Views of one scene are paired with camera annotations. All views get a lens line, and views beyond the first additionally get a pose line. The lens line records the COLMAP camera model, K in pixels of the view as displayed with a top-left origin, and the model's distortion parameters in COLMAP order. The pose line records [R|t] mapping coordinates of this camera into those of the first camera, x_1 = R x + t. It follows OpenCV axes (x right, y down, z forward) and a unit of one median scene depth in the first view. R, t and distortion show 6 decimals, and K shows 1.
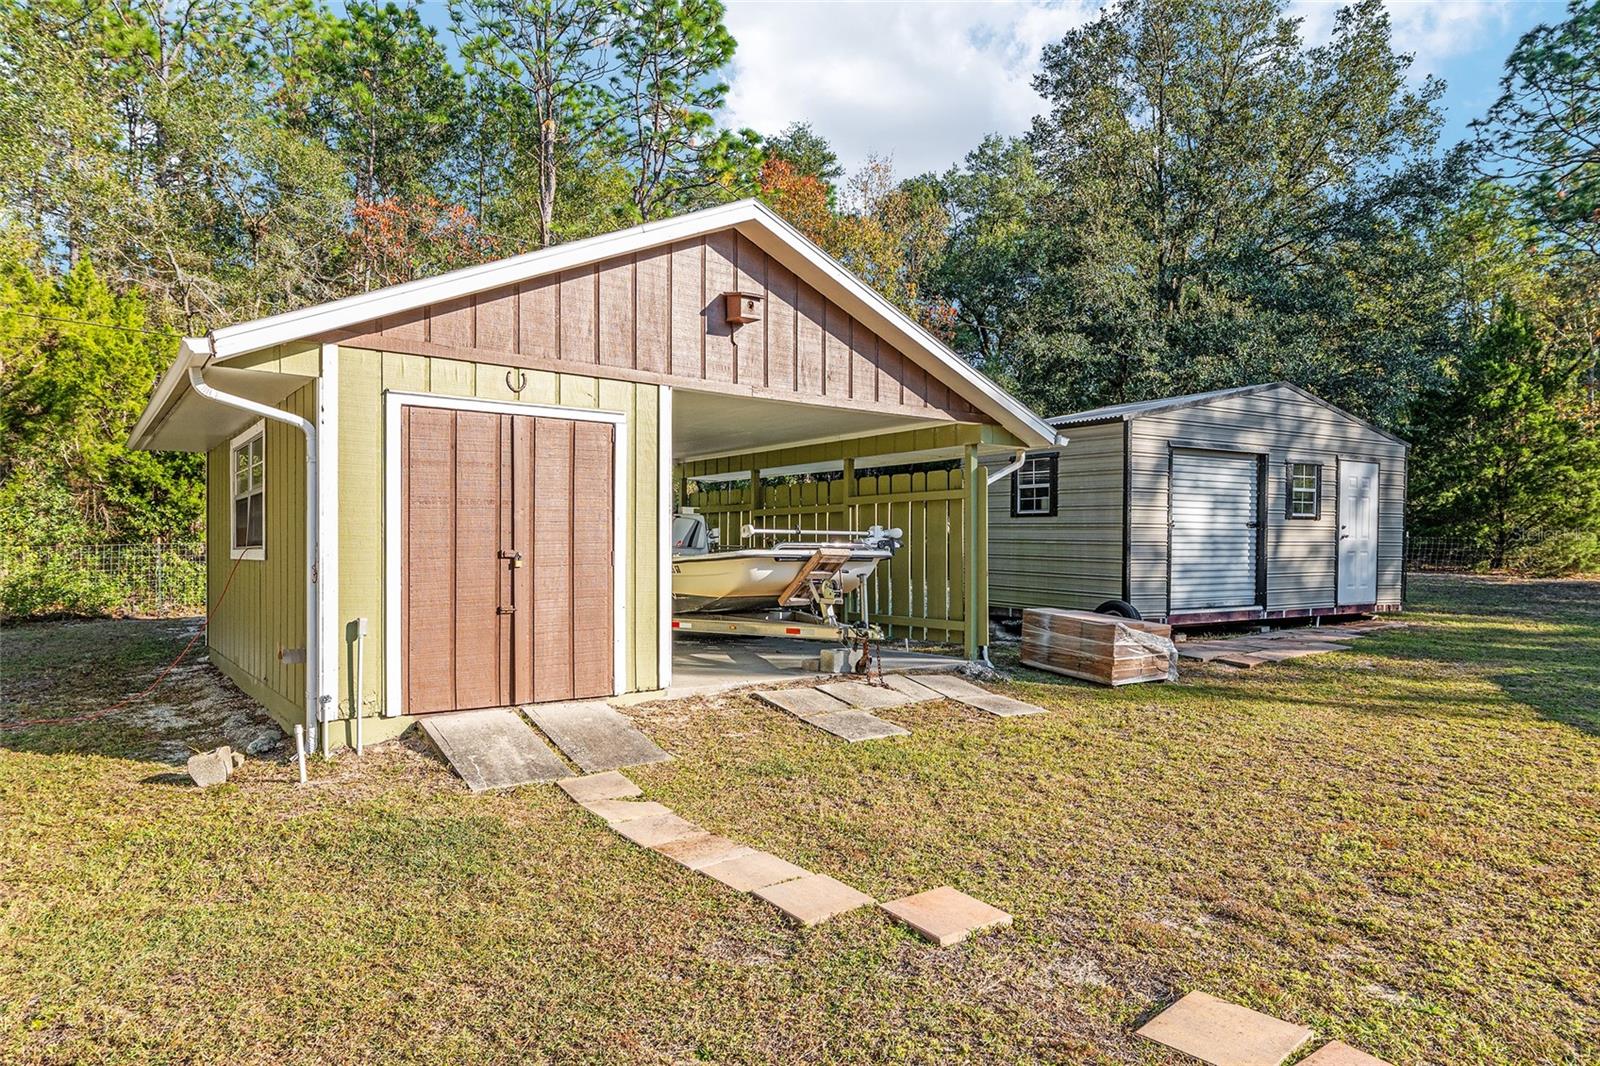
lens RADIAL K [[972.4, 0, 799.0], [0, 972.4, 556.1], [0, 0, 1]] dist [0.003156, -0.002135]
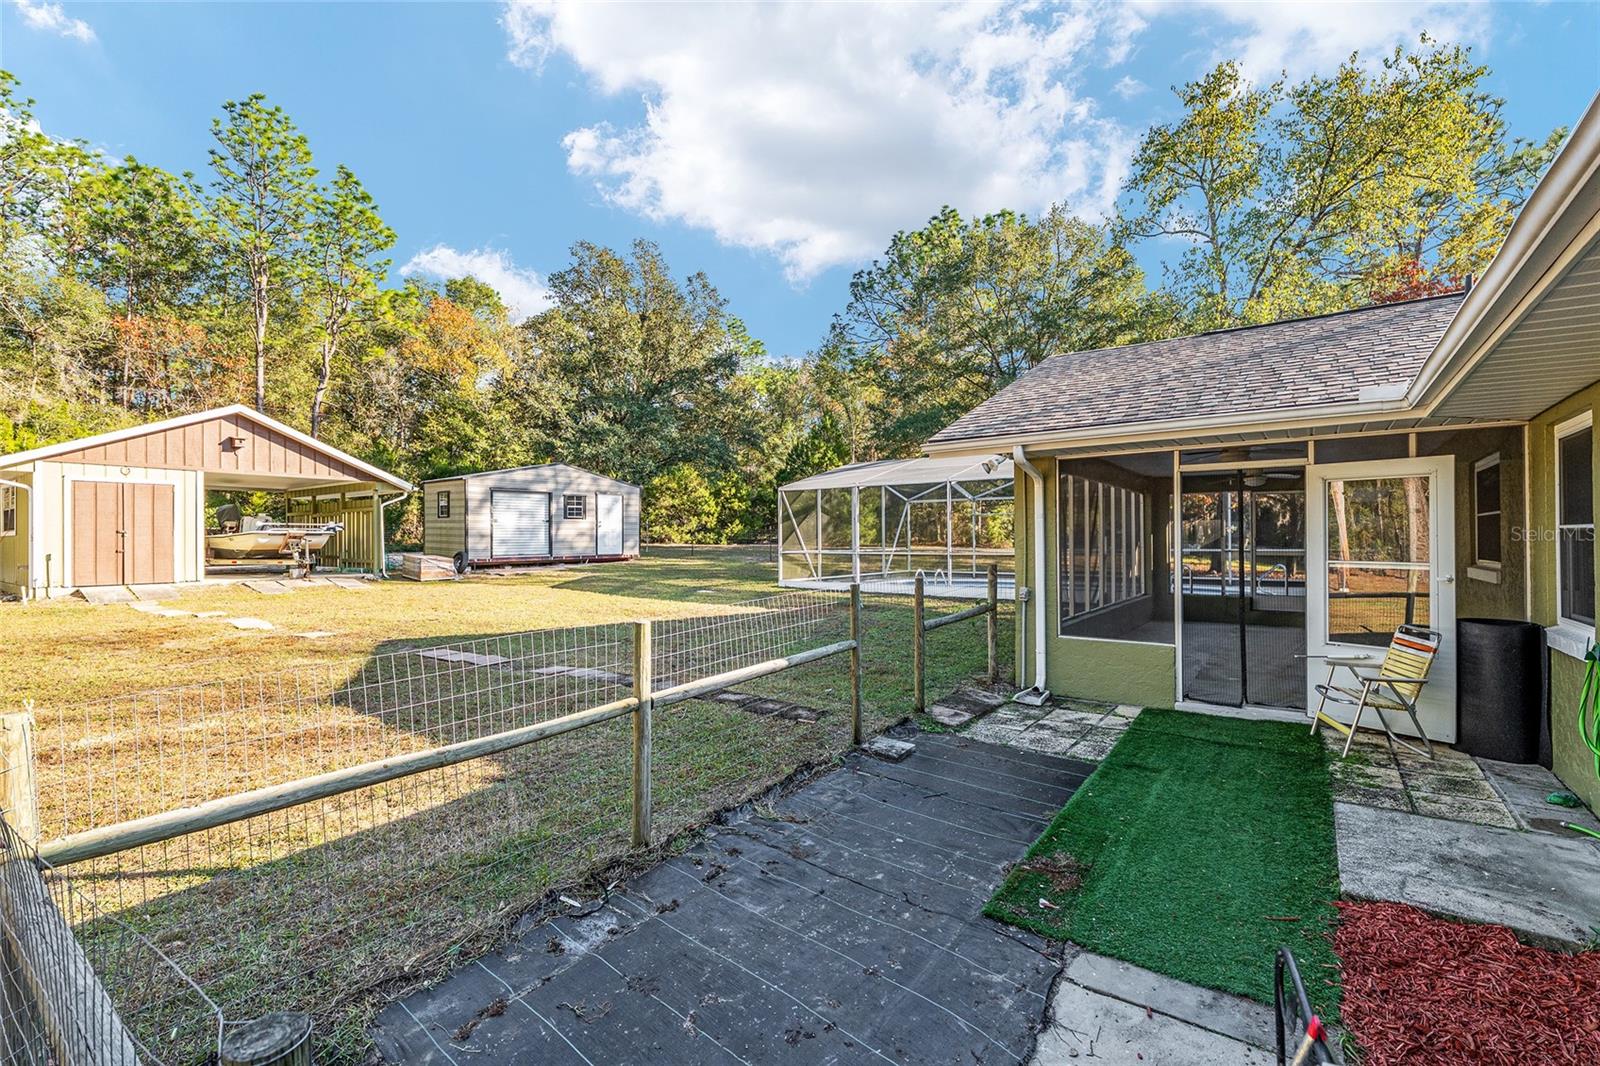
lens RADIAL K [[701.7, 0, 798.9], [0, 701.7, 535.0], [0, 0, 1]] dist [-0.005550, -0.000078]
pose [[0.953164, -0.005677, 0.302401, 0.721918], [0.009212, 0.999905, -0.010266, 0.034619], [-0.302314, 0.012571, 0.953126, -1.148479]]
